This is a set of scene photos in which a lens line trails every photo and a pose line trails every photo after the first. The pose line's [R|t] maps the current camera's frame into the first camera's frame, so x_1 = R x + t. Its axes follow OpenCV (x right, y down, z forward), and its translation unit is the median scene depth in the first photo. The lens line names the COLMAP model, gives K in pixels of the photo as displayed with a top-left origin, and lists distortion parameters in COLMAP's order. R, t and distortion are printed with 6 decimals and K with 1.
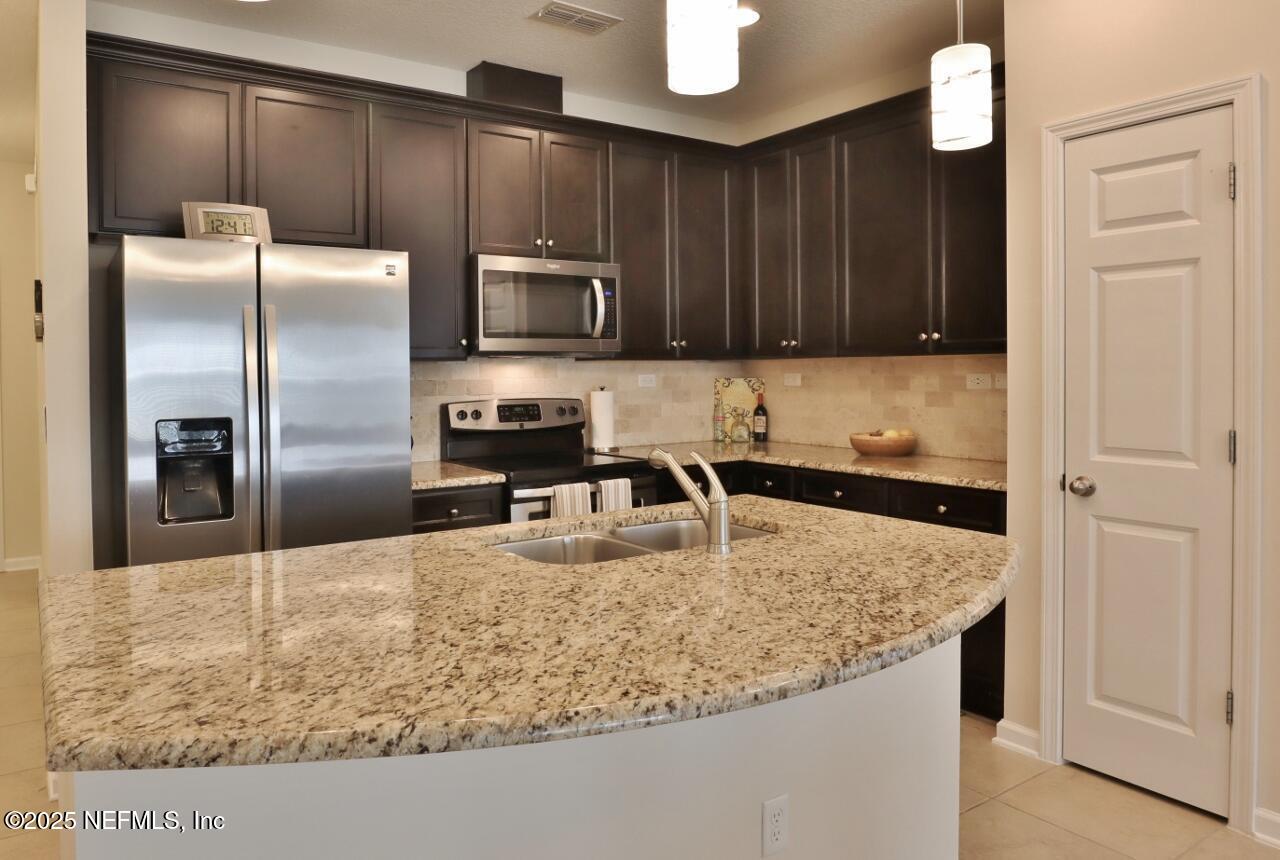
lens RADIAL K [[834.0, 0, 638.6], [0, 834.0, 391.9], [0, 0, 1]] dist [-0.071265, -0.000059]
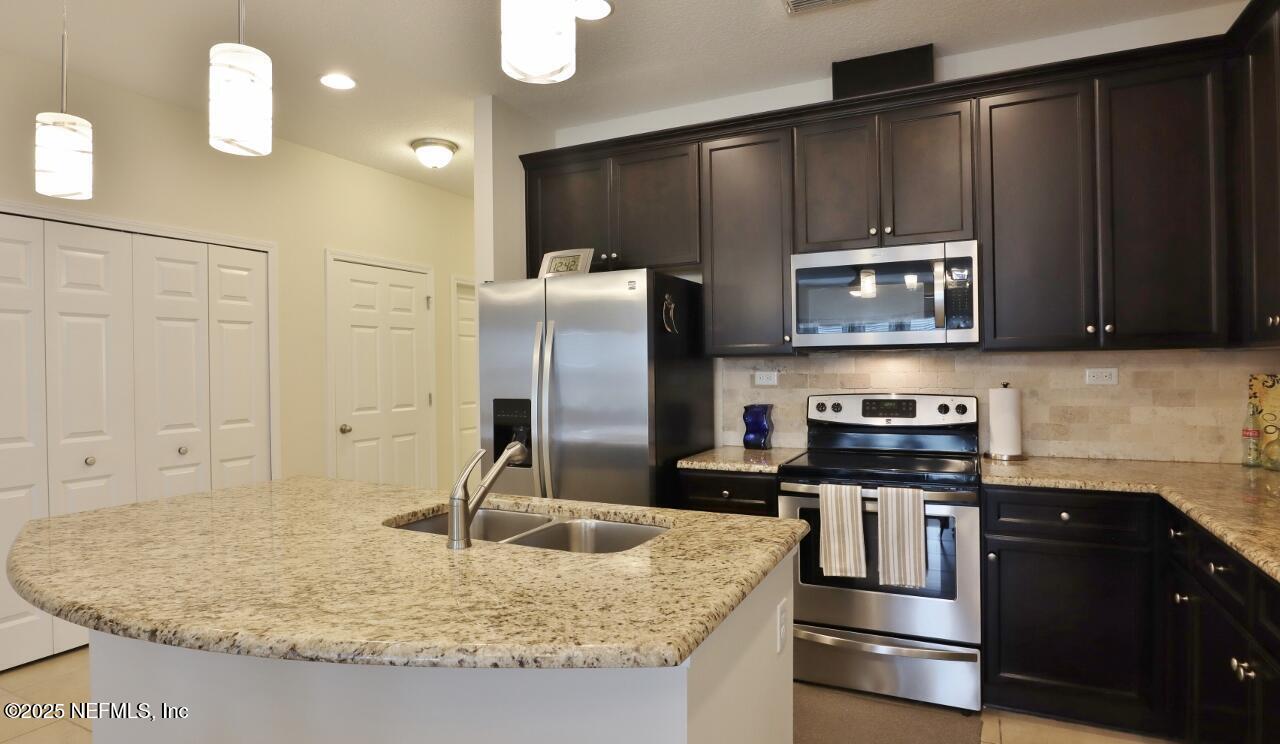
lens RADIAL K [[724.6, 0, 640.0], [0, 724.6, 372.0], [0, 0, 1]] dist [-0.031704, -0.000161]
pose [[0.473596, 0.011377, -0.880669, 0.478607], [-0.015360, 0.999871, 0.004656, -0.016943], [0.880608, 0.011322, 0.473710, 0.365453]]
